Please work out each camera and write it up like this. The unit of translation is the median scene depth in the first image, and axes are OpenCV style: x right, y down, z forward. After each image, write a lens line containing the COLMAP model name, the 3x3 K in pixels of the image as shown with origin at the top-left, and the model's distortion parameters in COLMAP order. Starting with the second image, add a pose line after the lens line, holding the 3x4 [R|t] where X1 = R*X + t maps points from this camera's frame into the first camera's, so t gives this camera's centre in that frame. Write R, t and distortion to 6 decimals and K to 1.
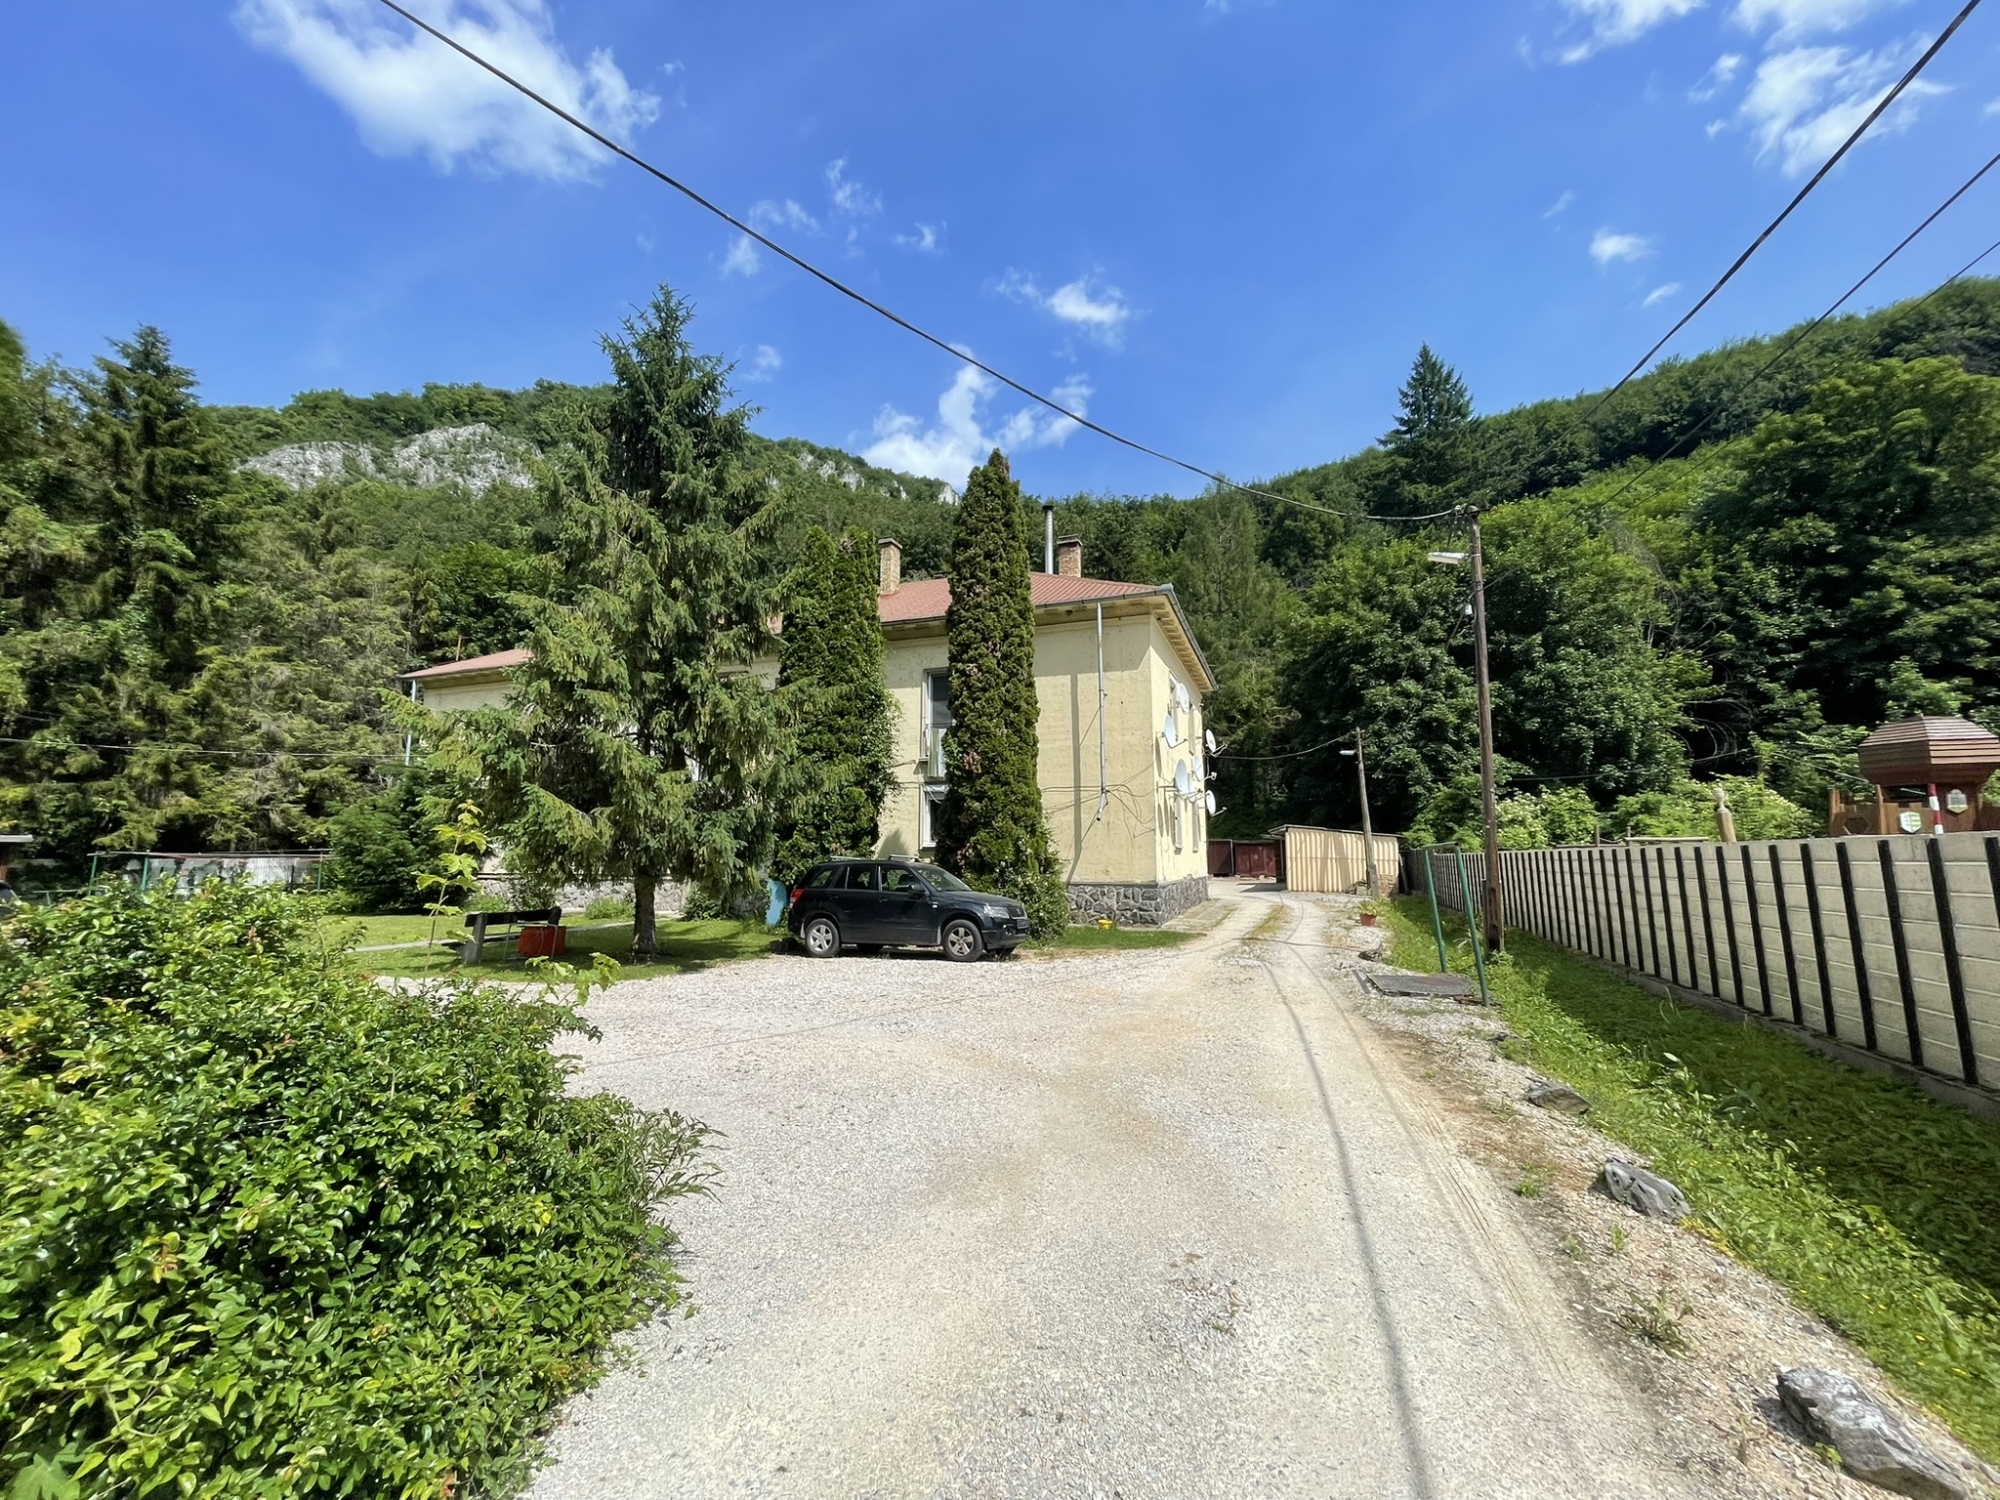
lens RADIAL K [[814.4, 0, 1005.0], [0, 814.4, 747.2], [0, 0, 1]] dist [0.014592, -0.006250]
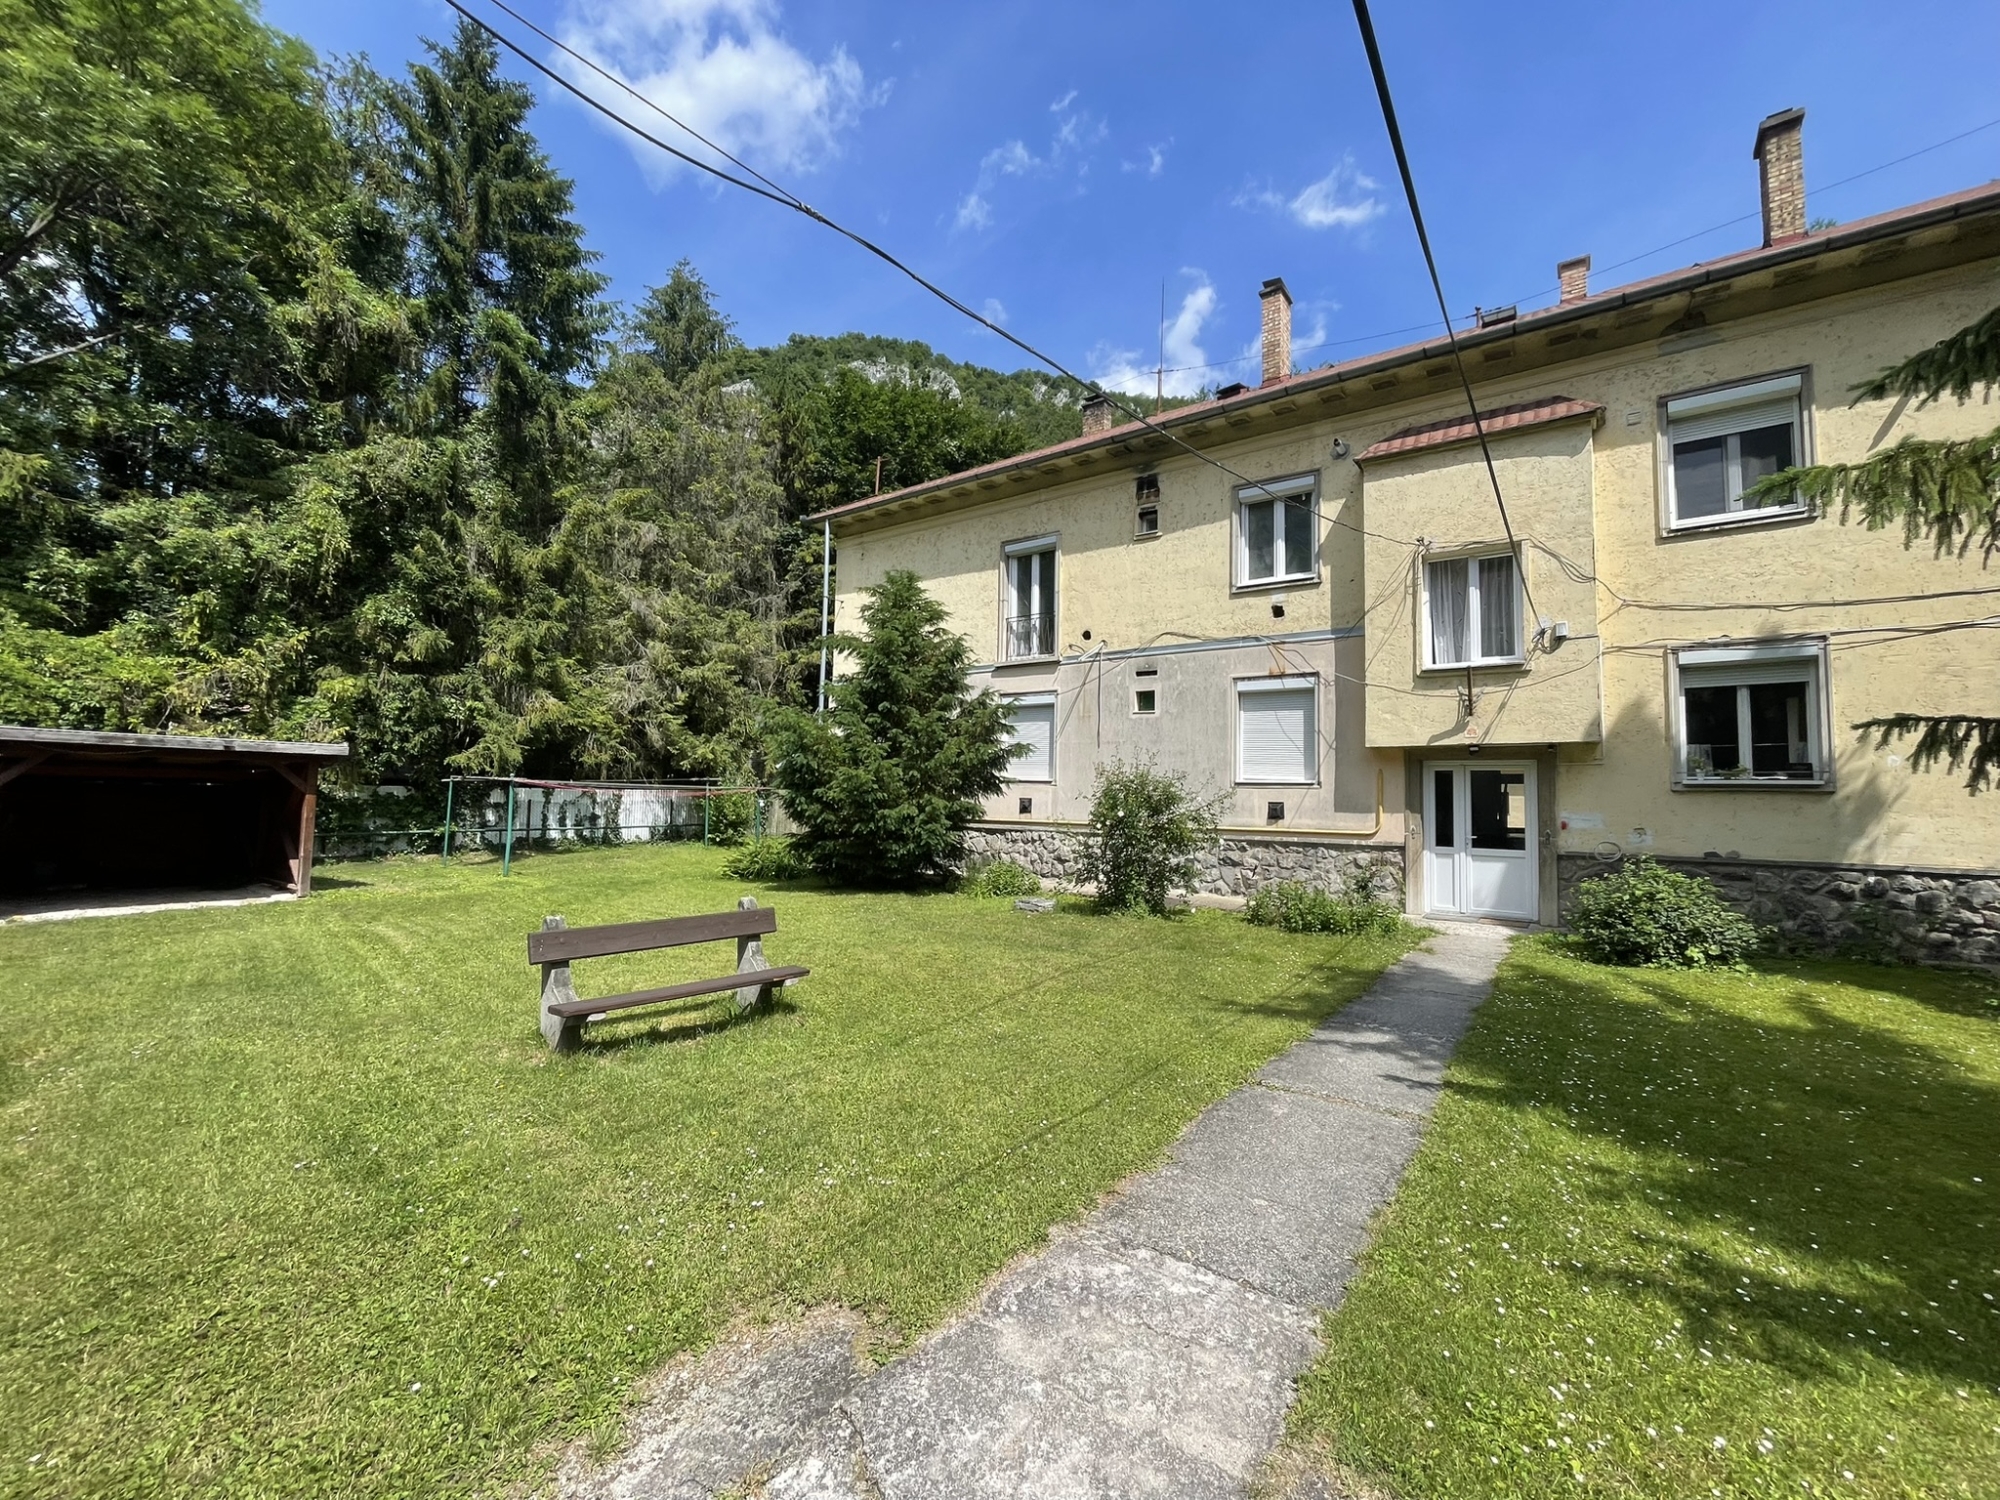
lens RADIAL K [[803.4, 0, 1000.0], [0, 803.4, 750.0], [0, 0, 1]] dist [-0.017493, 0.008340]
pose [[0.967756, 0.003098, -0.251871, -0.447827], [0.014652, 0.997539, 0.068566, 0.060385], [0.251463, -0.070046, 0.965329, 0.427834]]
